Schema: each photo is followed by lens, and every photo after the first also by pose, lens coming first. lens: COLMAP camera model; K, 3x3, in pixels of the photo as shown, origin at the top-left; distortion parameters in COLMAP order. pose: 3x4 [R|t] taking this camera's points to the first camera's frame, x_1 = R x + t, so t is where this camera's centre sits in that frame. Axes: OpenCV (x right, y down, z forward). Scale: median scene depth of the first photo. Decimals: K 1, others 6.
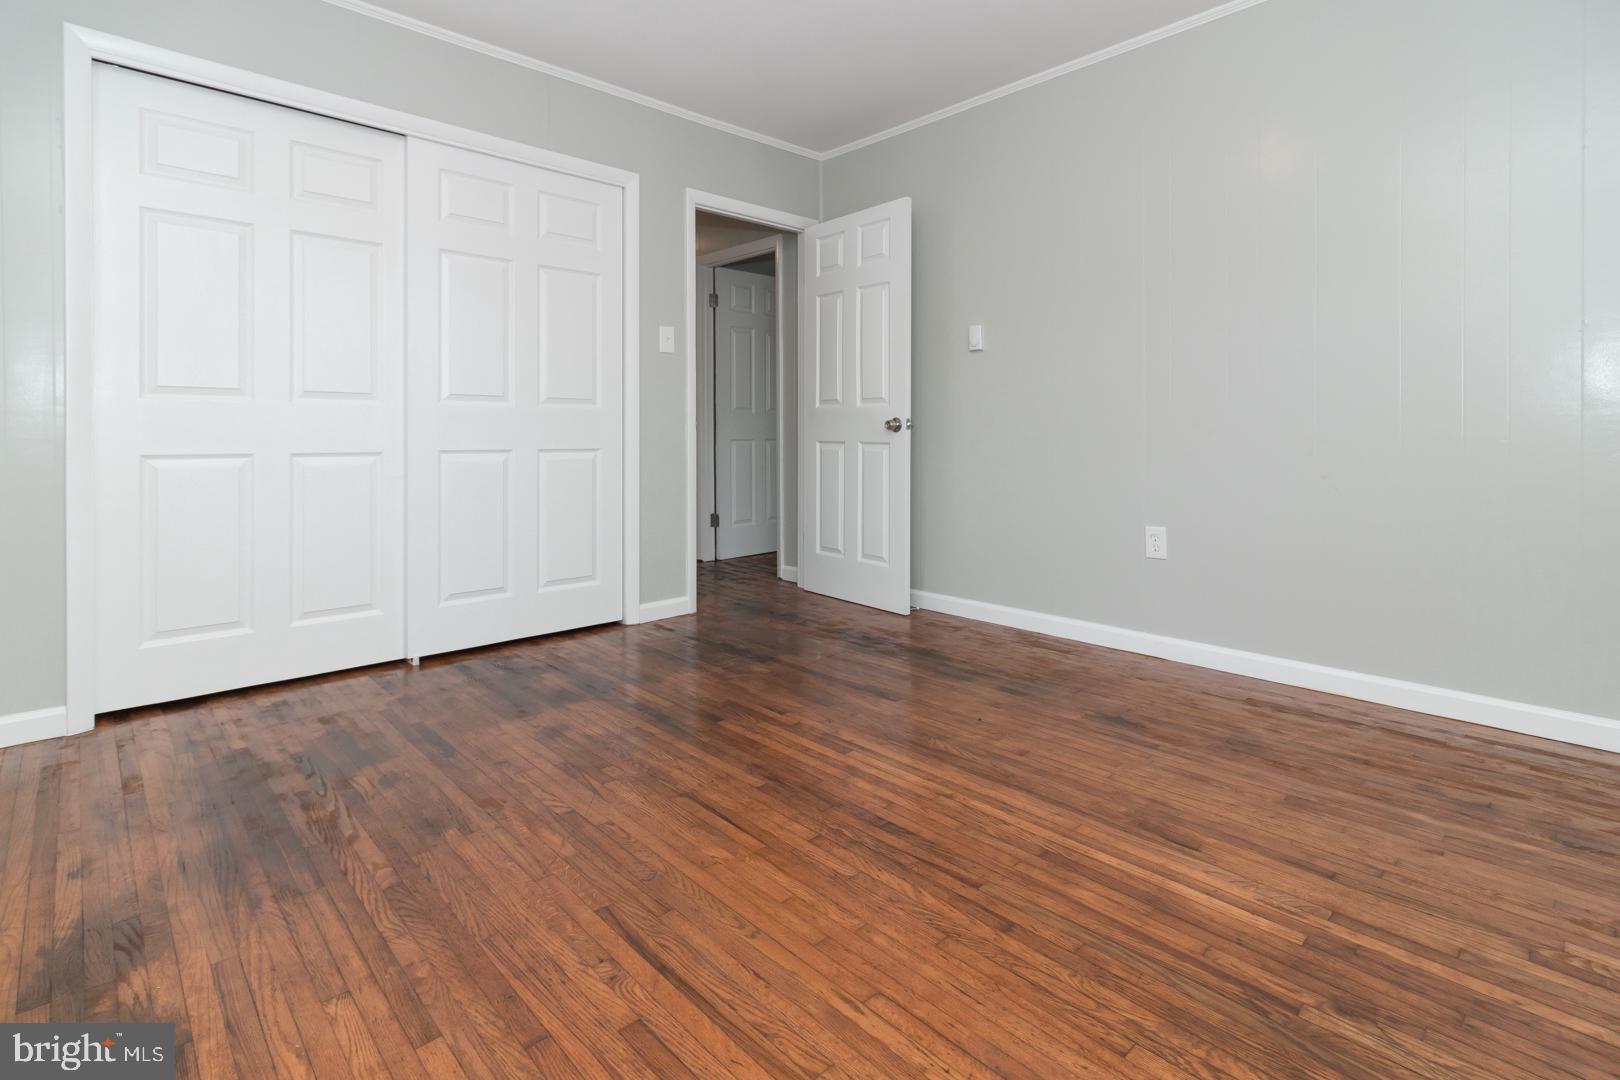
lens RADIAL K [[758.7, 0, 798.1], [0, 758.7, 527.2], [0, 0, 1]] dist [0.000796, 0.000052]
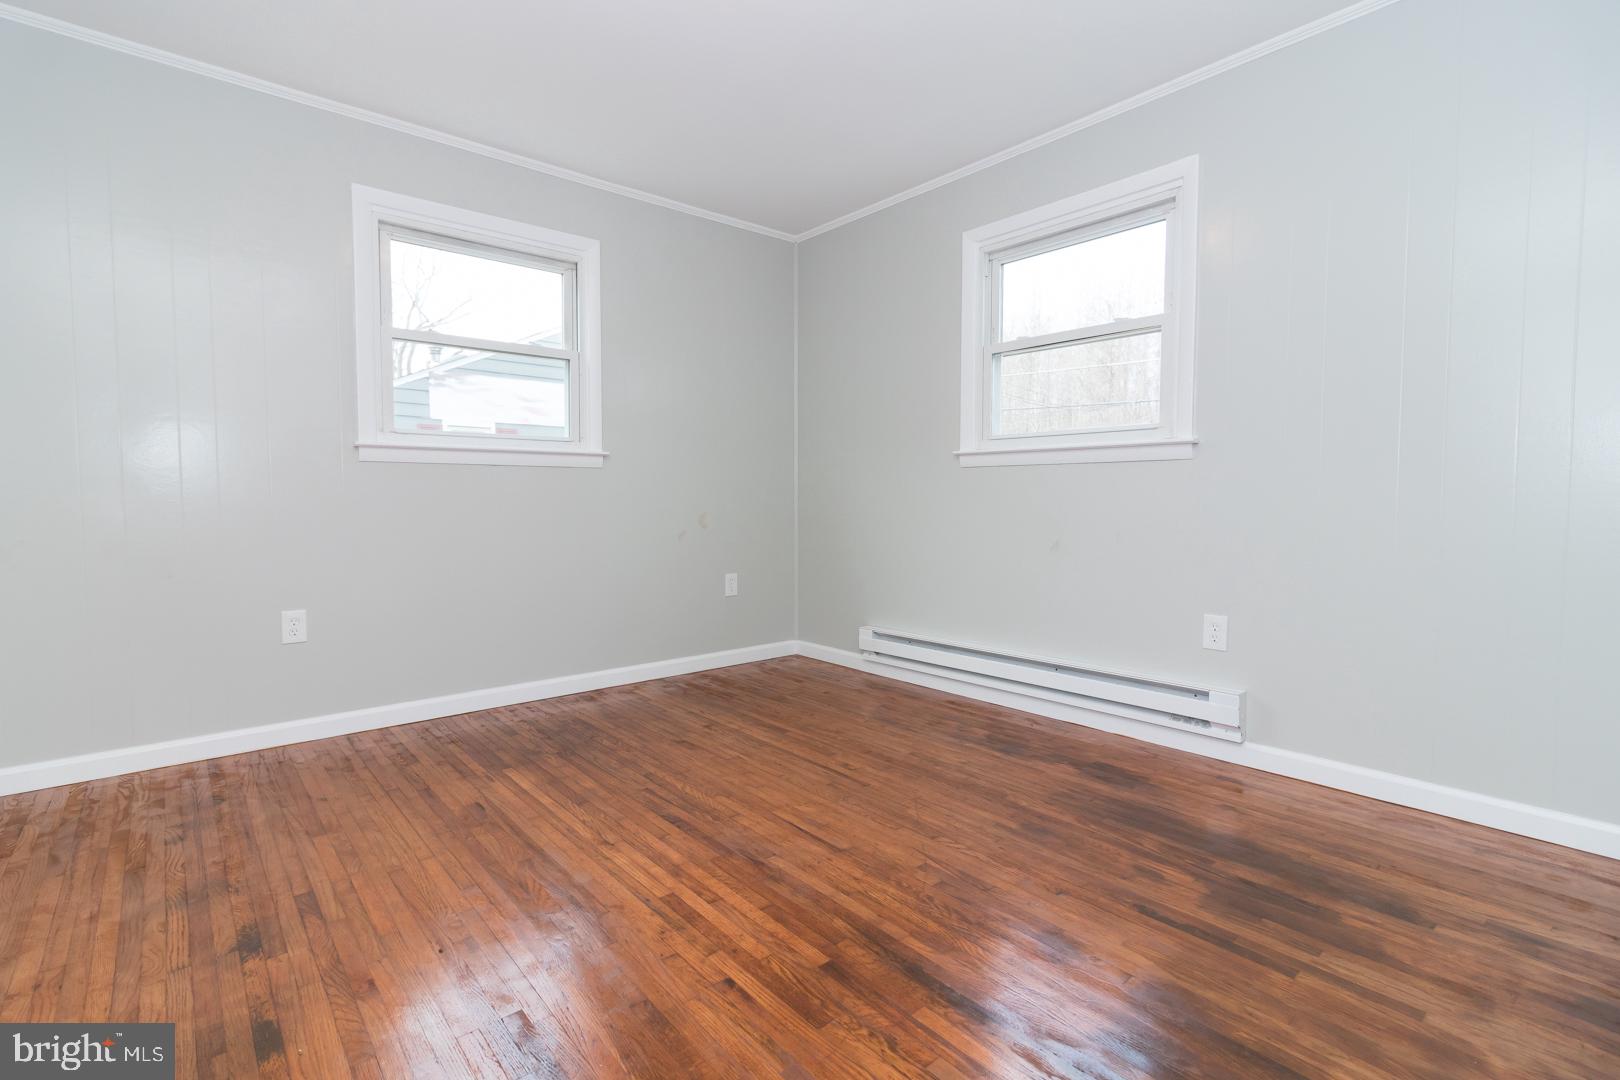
lens RADIAL K [[758.7, 0, 798.1], [0, 758.7, 527.2], [0, 0, 1]] dist [0.000796, 0.000052]
pose [[-0.998773, 0.001671, 0.049488, -0.158010], [0.009813, 0.986285, 0.164757, -0.318632], [-0.048534, 0.165040, -0.985092, 2.234637]]
